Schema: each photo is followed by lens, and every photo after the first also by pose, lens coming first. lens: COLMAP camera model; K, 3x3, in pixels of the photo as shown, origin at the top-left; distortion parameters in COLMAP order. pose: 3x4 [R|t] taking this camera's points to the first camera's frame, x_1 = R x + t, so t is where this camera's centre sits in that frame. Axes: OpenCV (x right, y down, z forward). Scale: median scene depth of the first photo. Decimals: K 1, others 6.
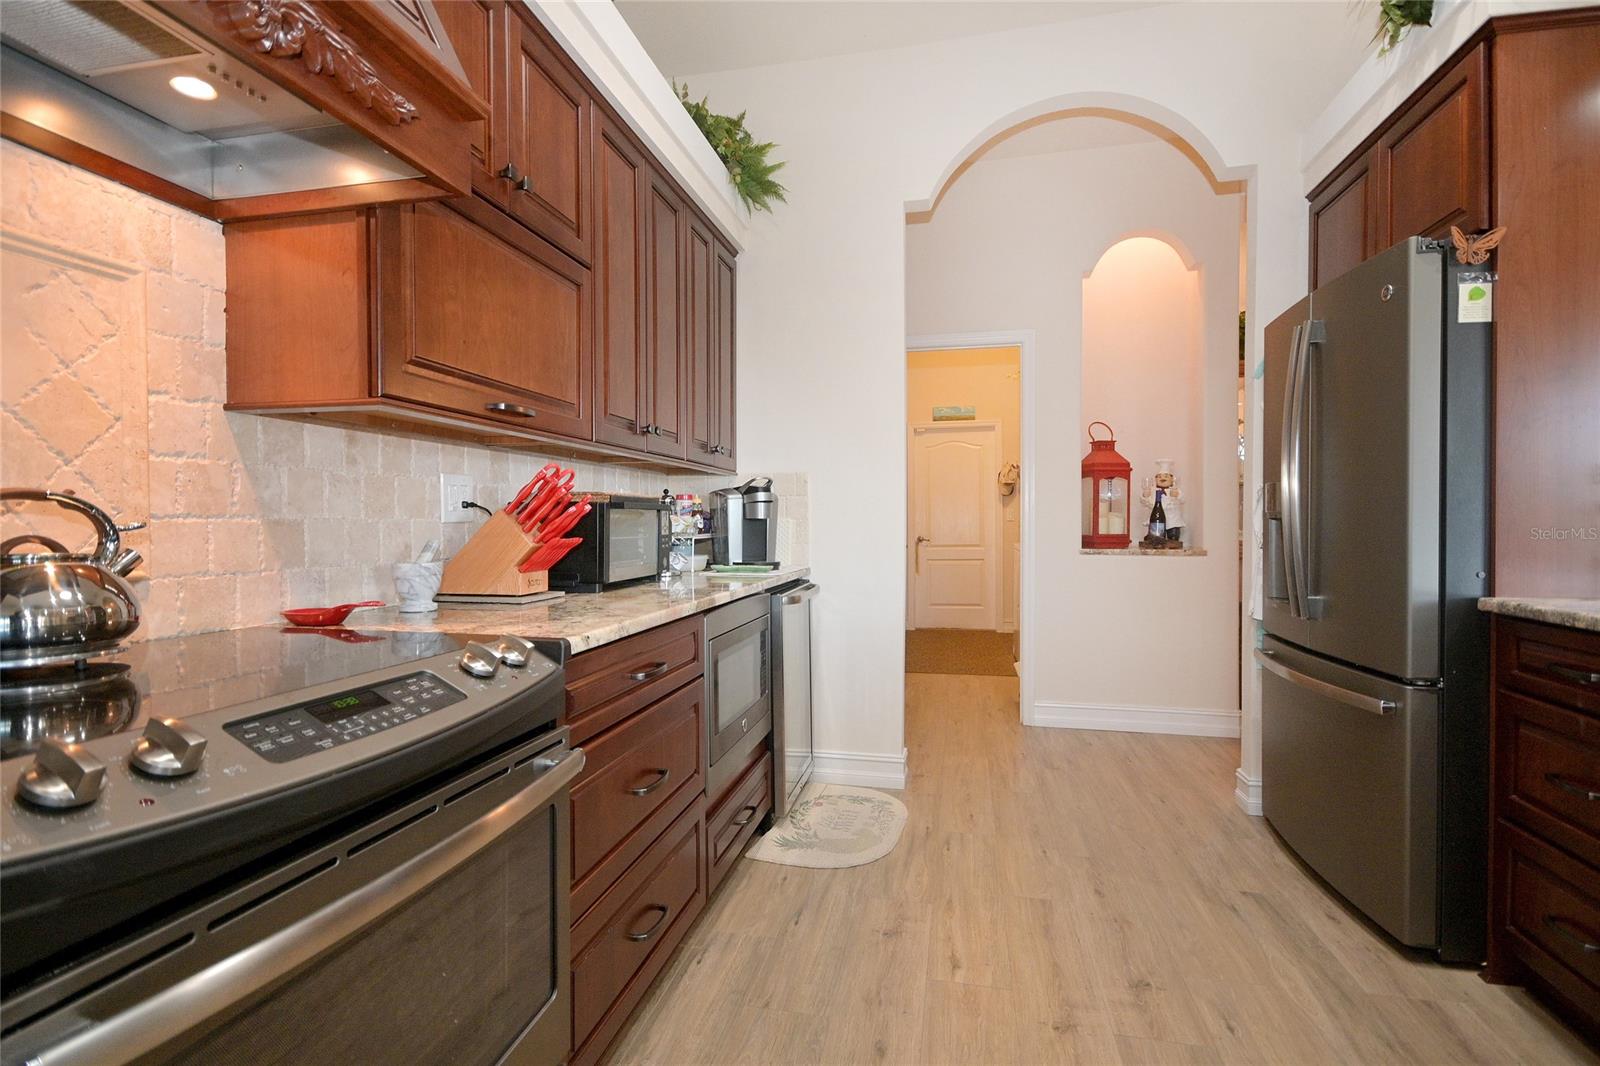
lens RADIAL K [[767.9, 0, 800.8], [0, 767.9, 530.6], [0, 0, 1]] dist [0.000369, -0.000826]
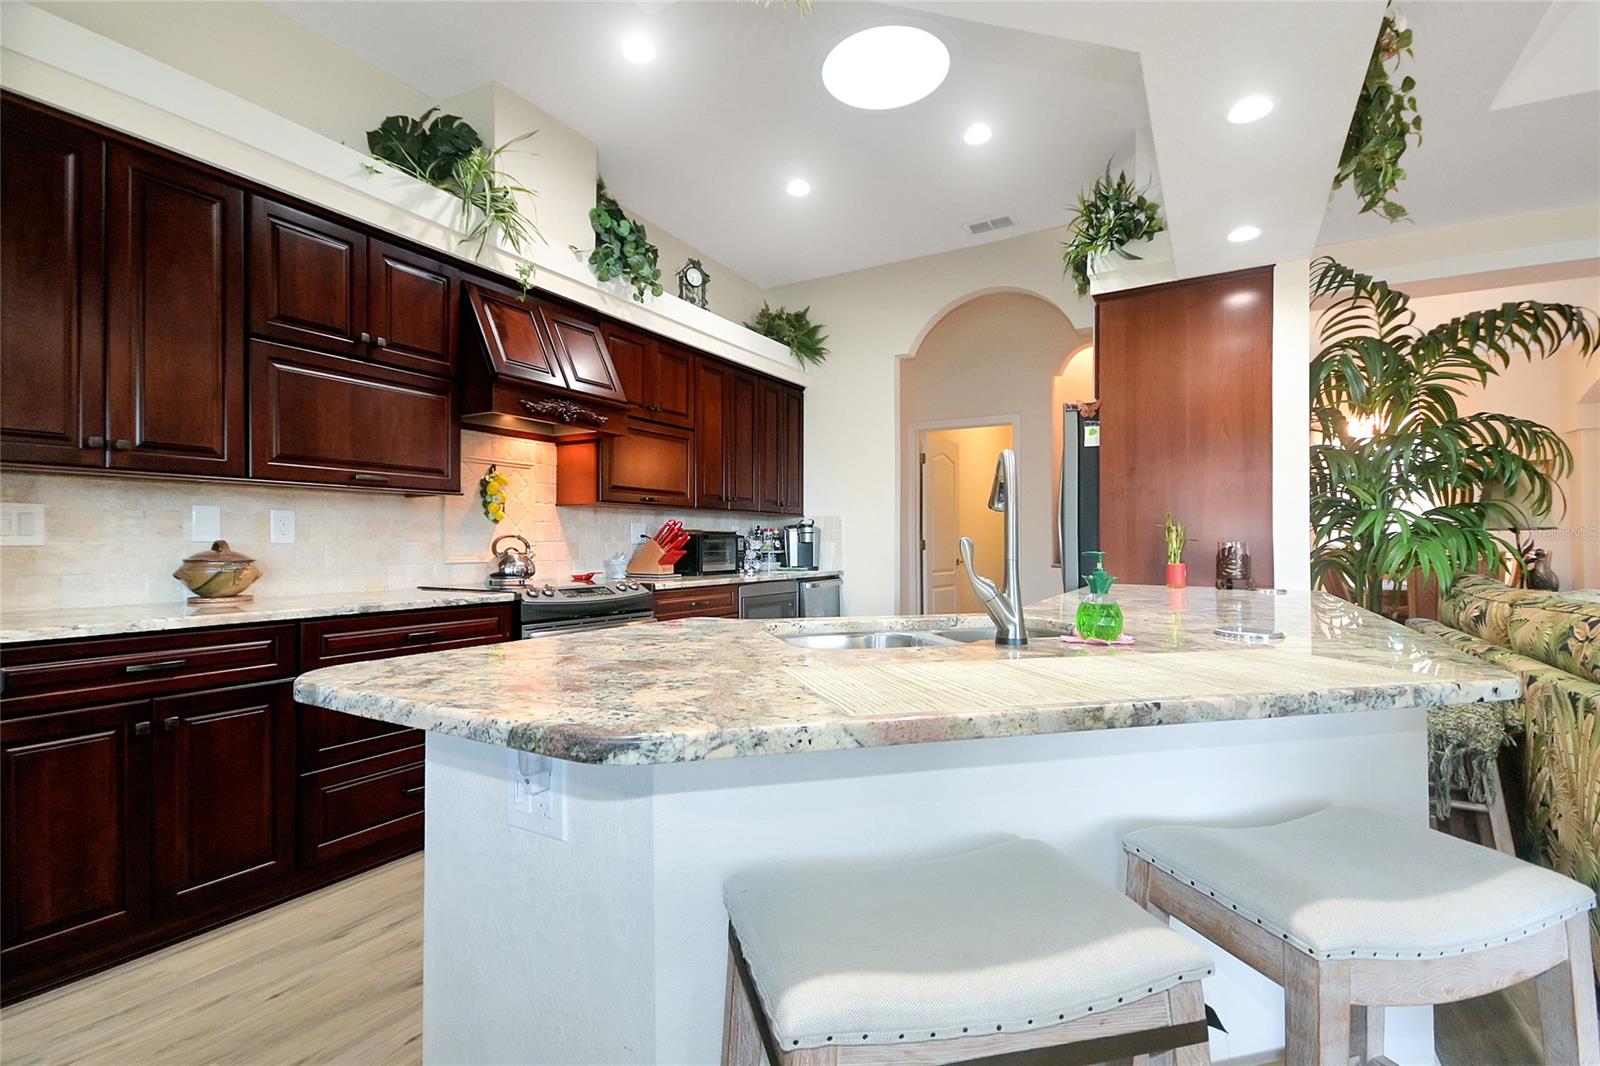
lens RADIAL K [[711.0, 0, 797.6], [0, 711.0, 551.9], [0, 0, 1]] dist [-0.000463, -0.004320]
pose [[0.955201, 0.008536, -0.295836, 0.653705], [-0.008040, 0.999963, 0.002893, 0.003876], [0.295850, -0.000385, 0.955234, -0.920194]]
